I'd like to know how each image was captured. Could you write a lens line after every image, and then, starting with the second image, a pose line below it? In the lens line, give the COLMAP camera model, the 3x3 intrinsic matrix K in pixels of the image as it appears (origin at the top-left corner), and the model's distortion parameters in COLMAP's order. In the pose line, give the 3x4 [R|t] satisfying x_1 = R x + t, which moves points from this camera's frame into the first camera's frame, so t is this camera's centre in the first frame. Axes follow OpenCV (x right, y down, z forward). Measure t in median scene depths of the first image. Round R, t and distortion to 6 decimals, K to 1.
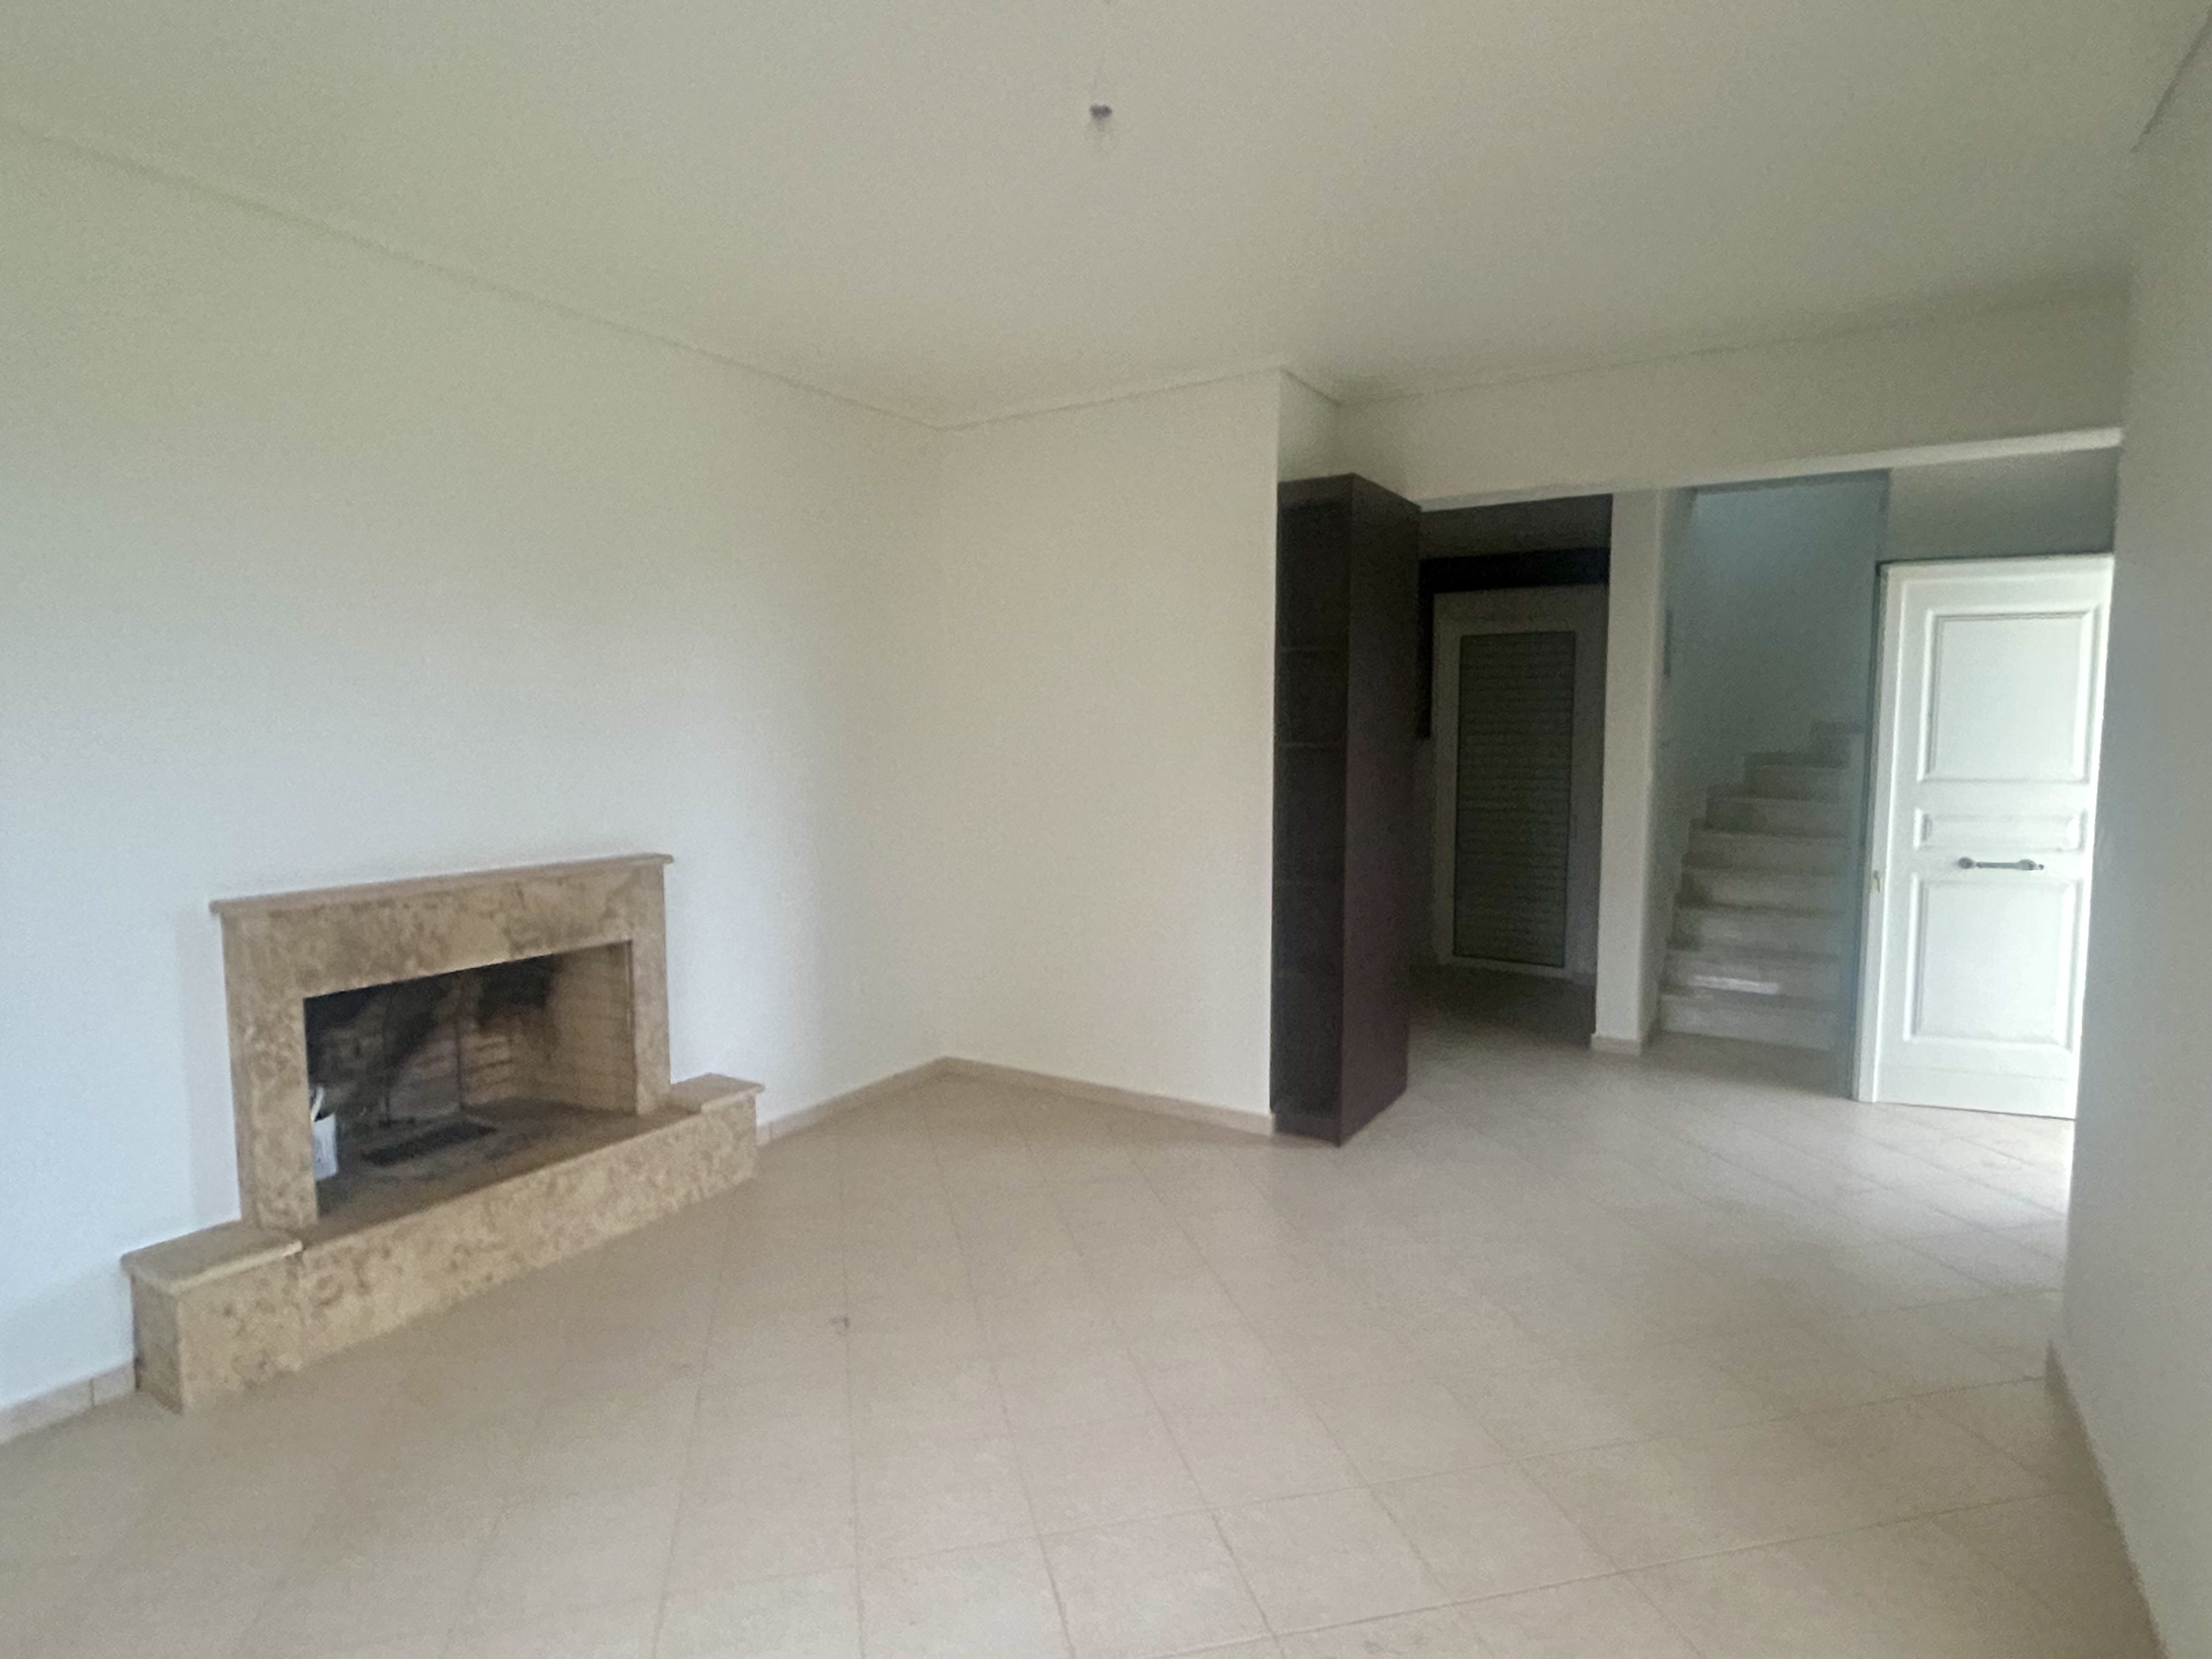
lens RADIAL K [[1185.4, 0, 1077.6], [0, 1185.4, 842.2], [0, 0, 1]] dist [-0.004861, -0.003787]
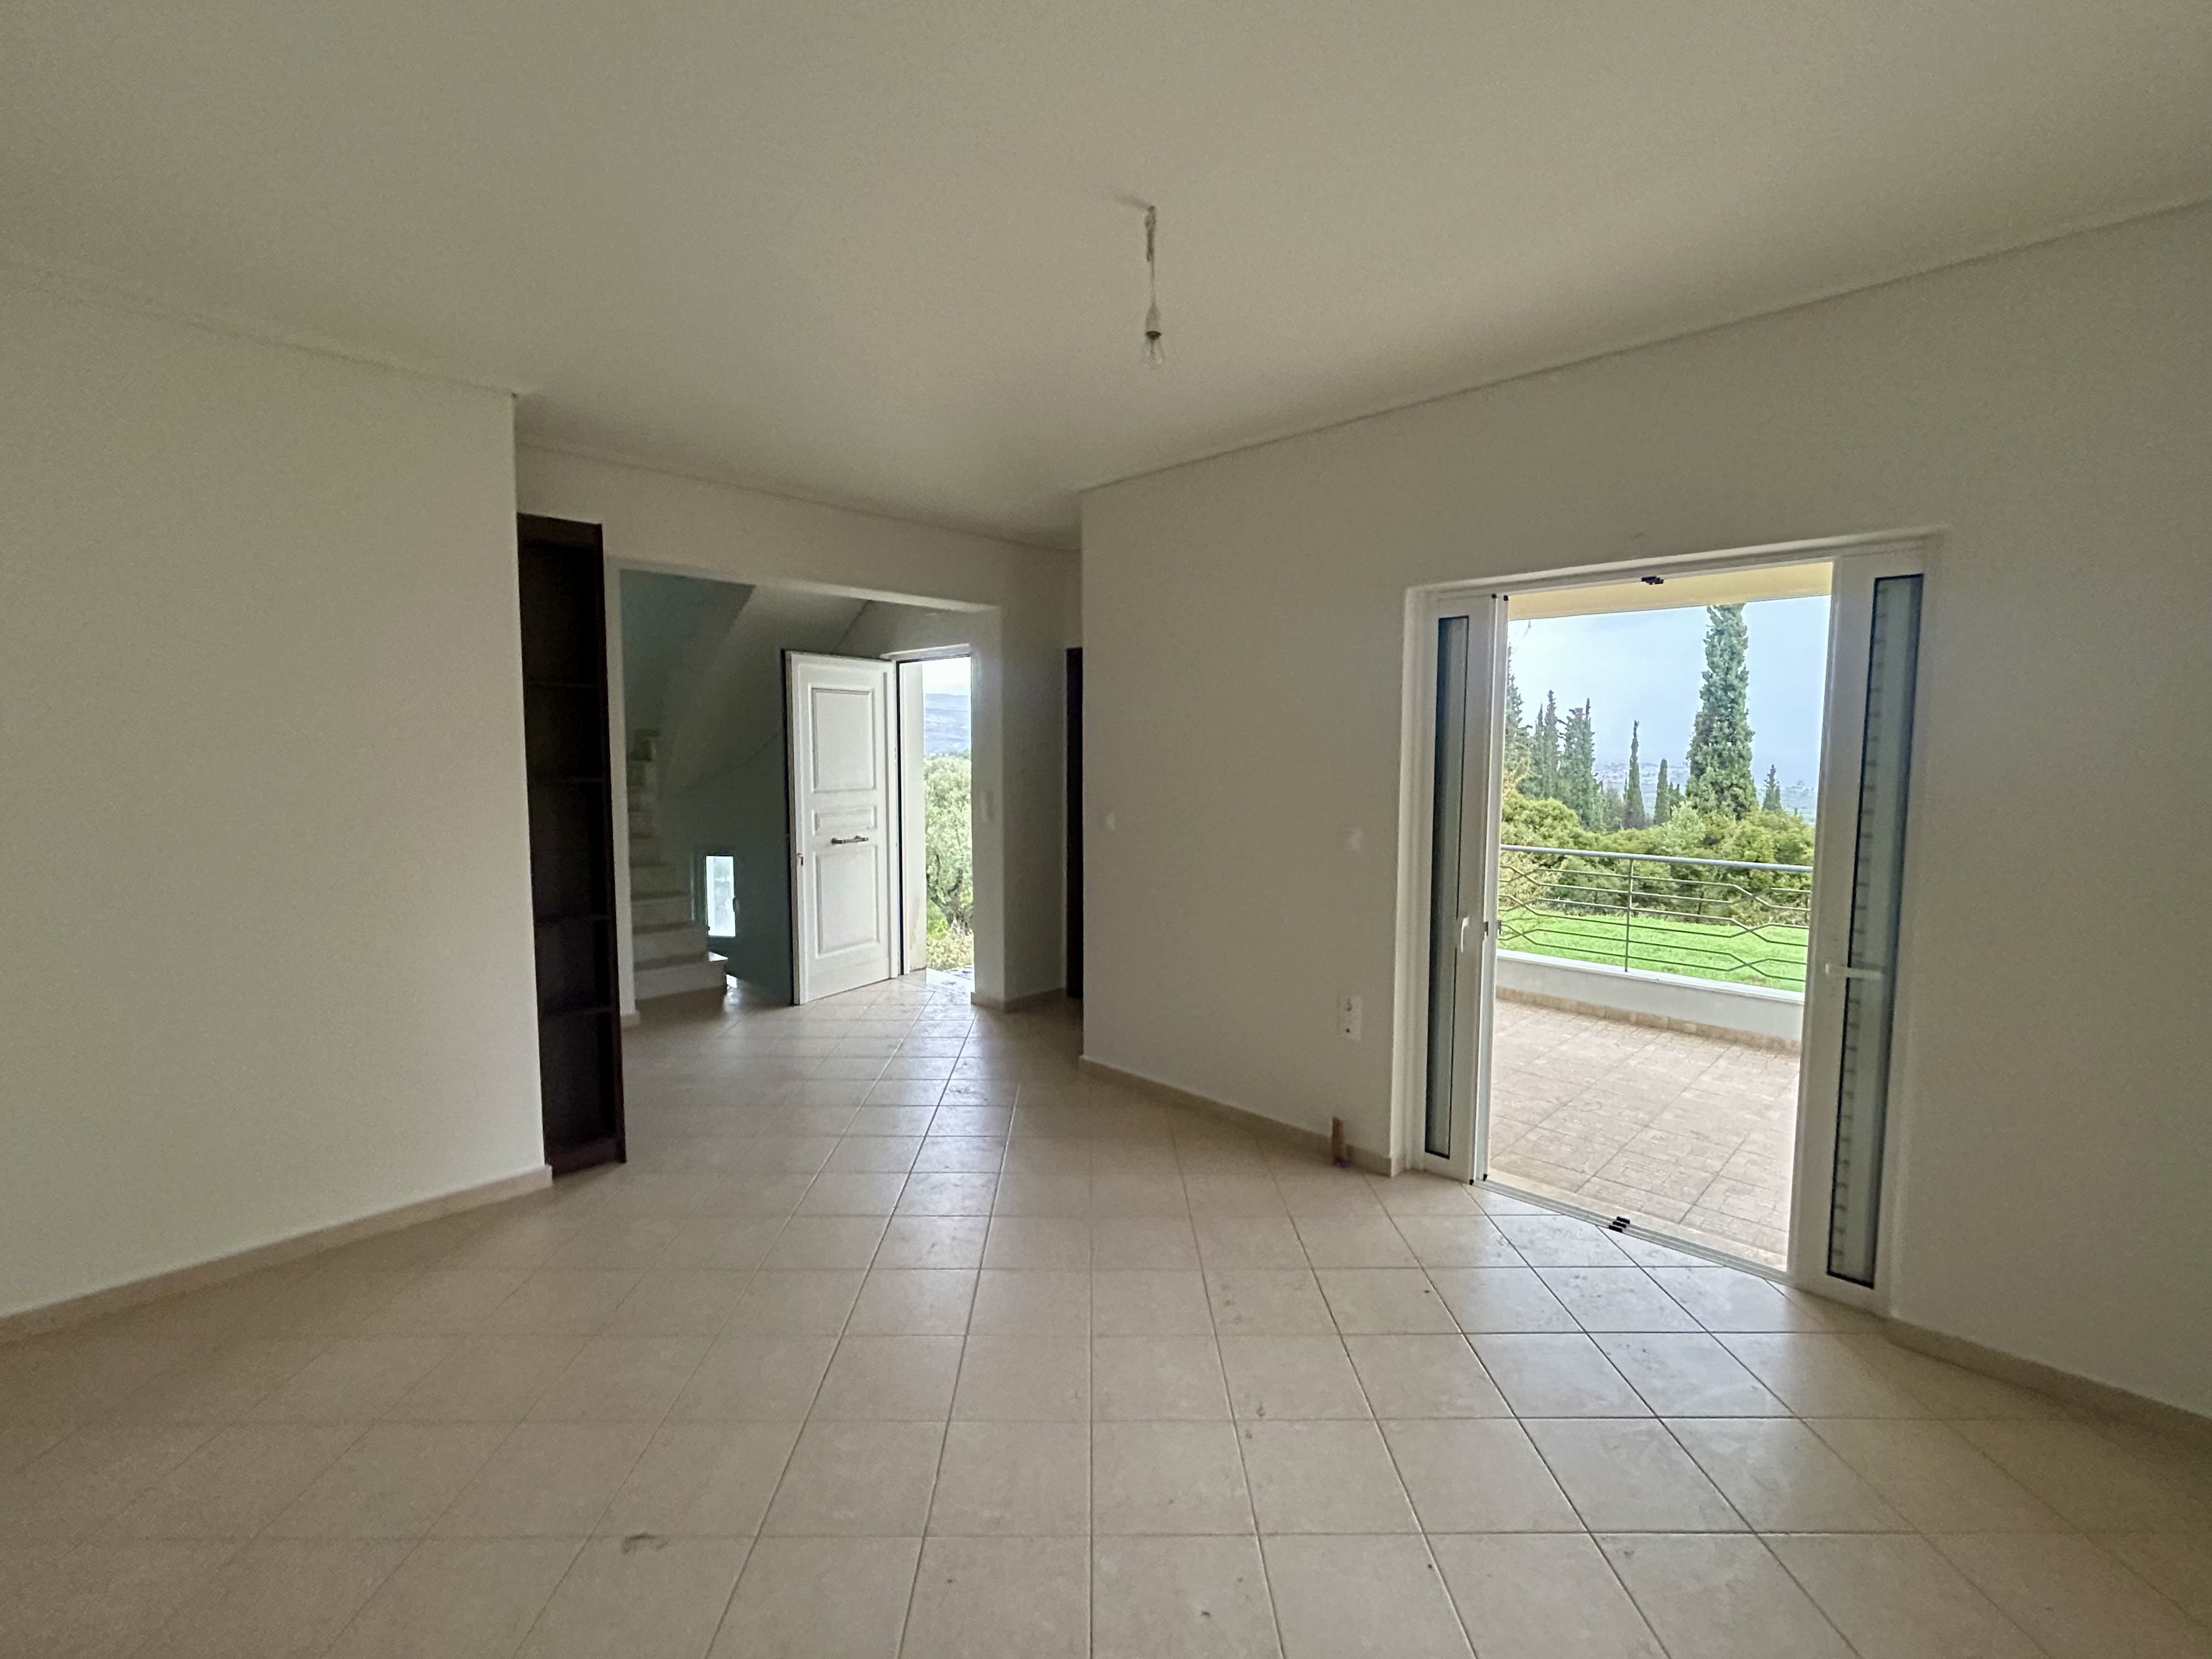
lens RADIAL K [[974.0, 0, 1124.8], [0, 974.0, 830.9], [0, 0, 1]] dist [-0.007419, 0.002357]
pose [[0.188995, -0.082846, 0.978477, -0.510678], [0.087393, 0.993900, 0.067272, -0.055538], [-0.978081, 0.072798, 0.195082, 0.370790]]
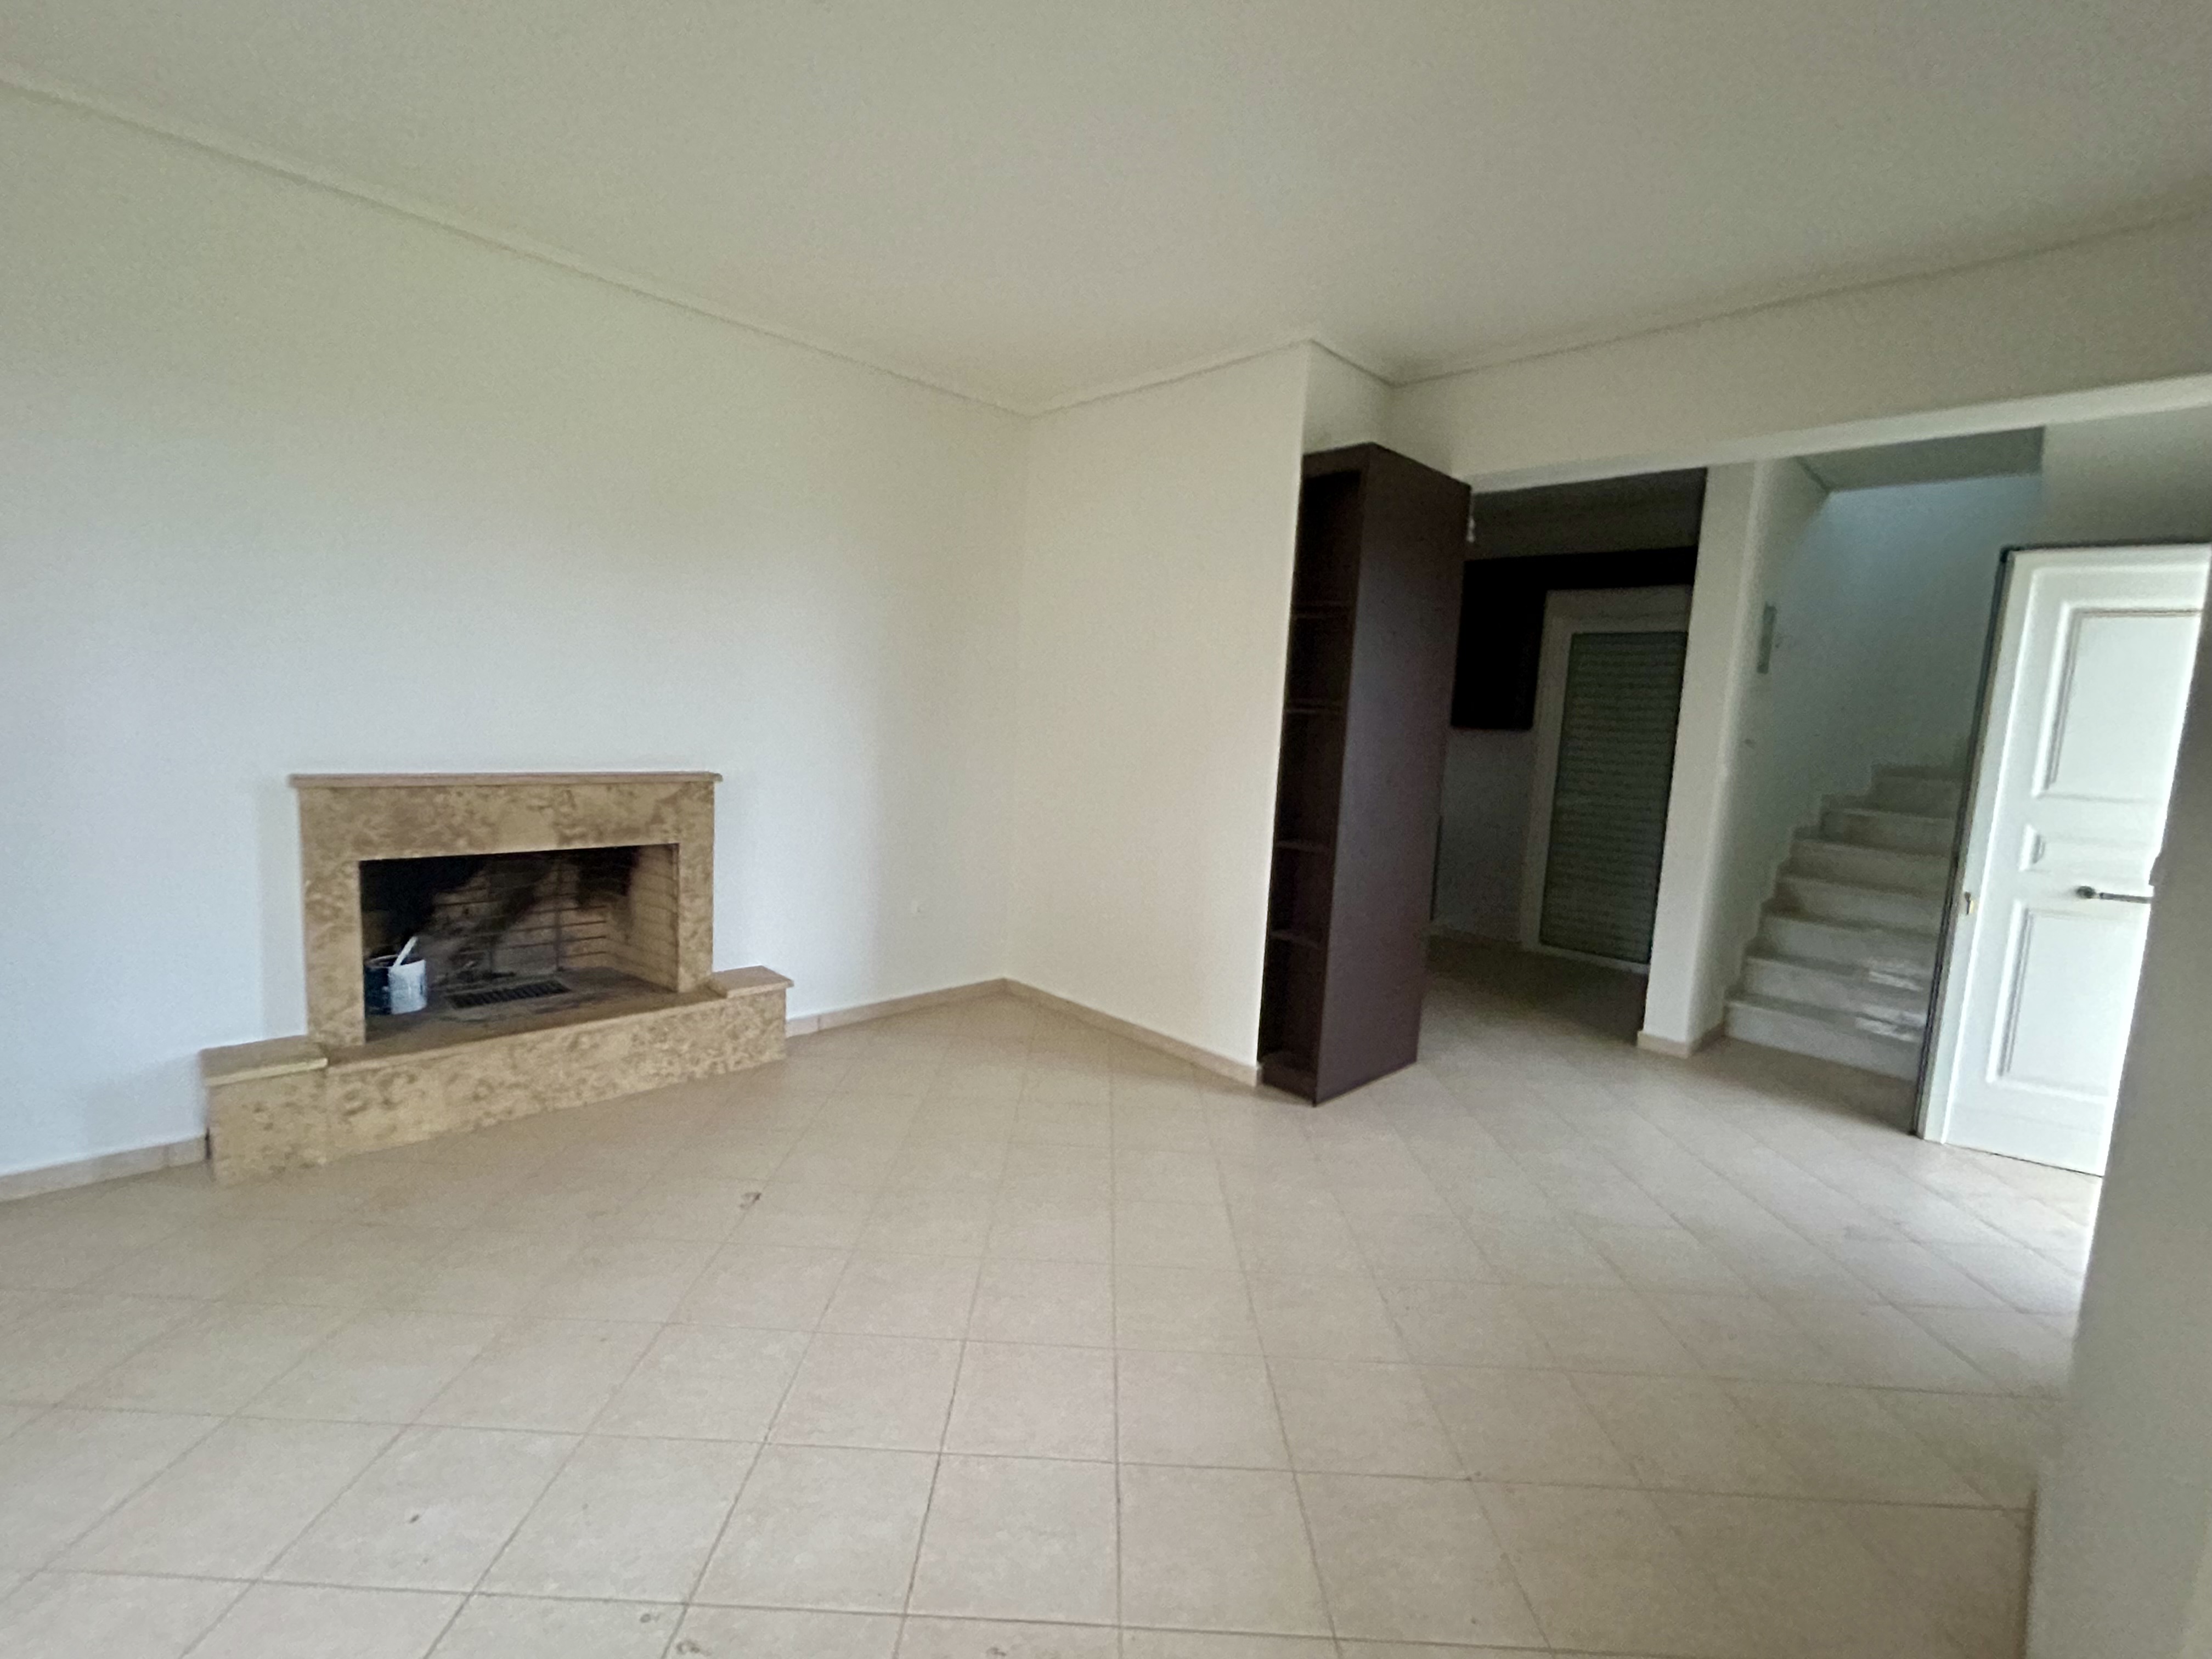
lens RADIAL K [[974.0, 0, 1087.8], [0, 974.0, 829.4], [0, 0, 1]] dist [-0.007419, 0.002357]
pose [[0.971223, 0.081773, -0.223695, 0.196743], [-0.077832, 0.996617, 0.026393, 0.010247], [0.225096, -0.008223, 0.974302, 0.133239]]
